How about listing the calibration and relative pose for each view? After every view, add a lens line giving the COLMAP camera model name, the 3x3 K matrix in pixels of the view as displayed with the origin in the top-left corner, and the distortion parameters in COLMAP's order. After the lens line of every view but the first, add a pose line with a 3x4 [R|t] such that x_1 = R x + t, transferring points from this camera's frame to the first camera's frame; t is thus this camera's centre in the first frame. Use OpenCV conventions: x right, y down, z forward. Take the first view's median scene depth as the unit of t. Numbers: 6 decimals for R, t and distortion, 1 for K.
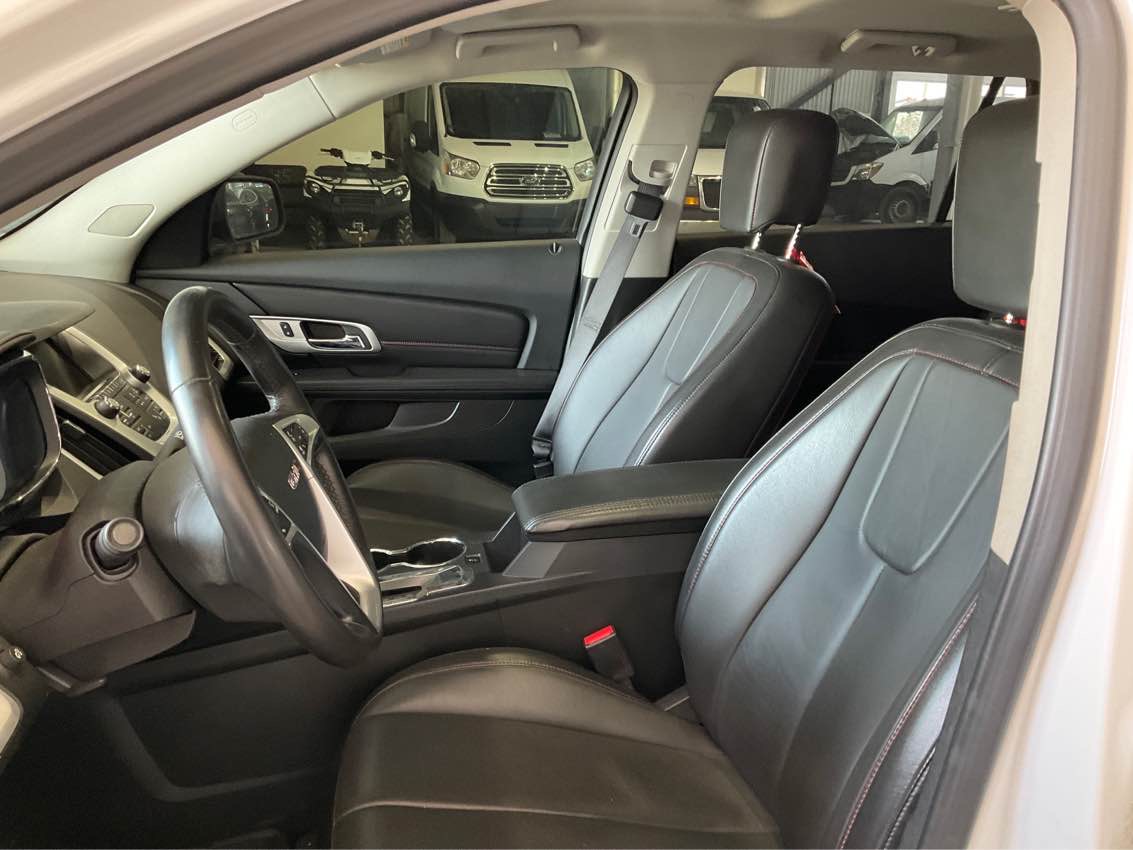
lens RADIAL K [[891.1, 0, 566.4], [0, 891.1, 407.0], [0, 0, 1]] dist [0.010979, -0.066196]
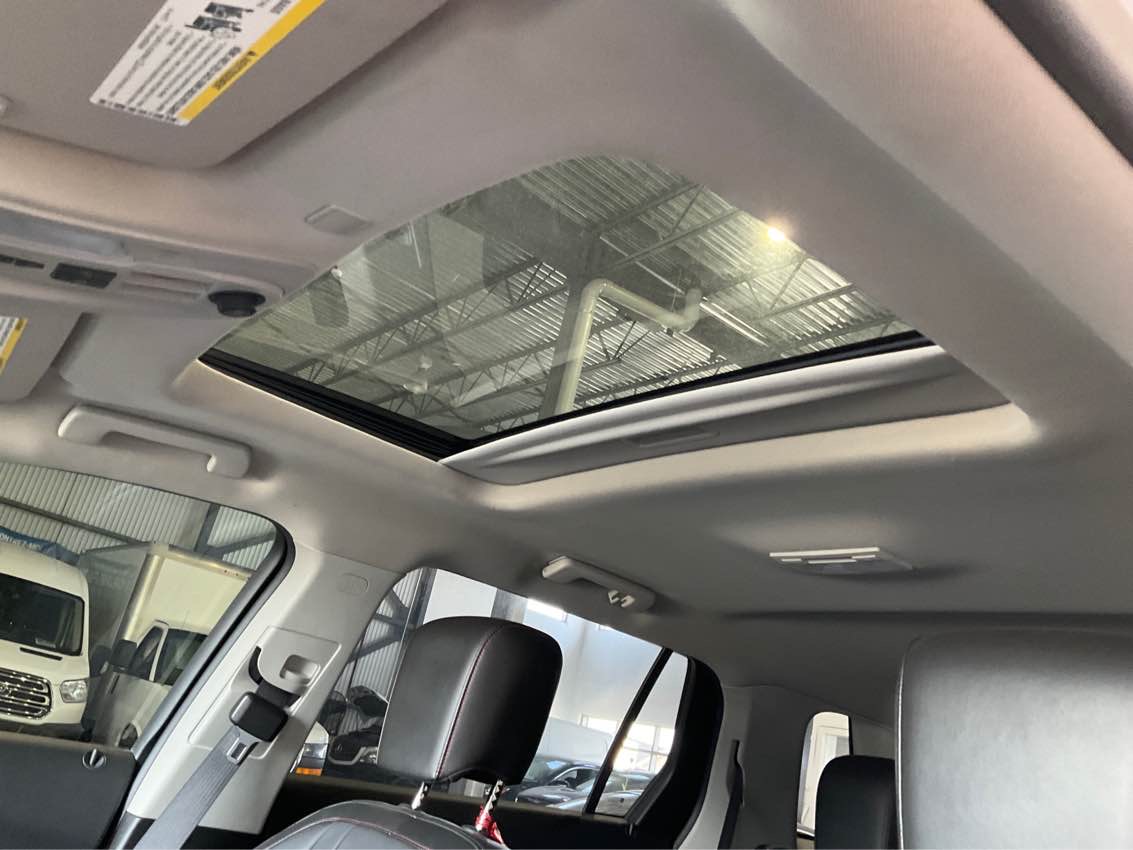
lens RADIAL K [[891.1, 0, 566.4], [0, 891.1, 407.0], [0, 0, 1]] dist [0.010979, -0.066196]
pose [[0.851950, 0.336384, 0.401282, -0.064727], [-0.039041, 0.805030, -0.591948, -0.023614], [-0.522166, 0.488644, 0.698978, 0.287297]]
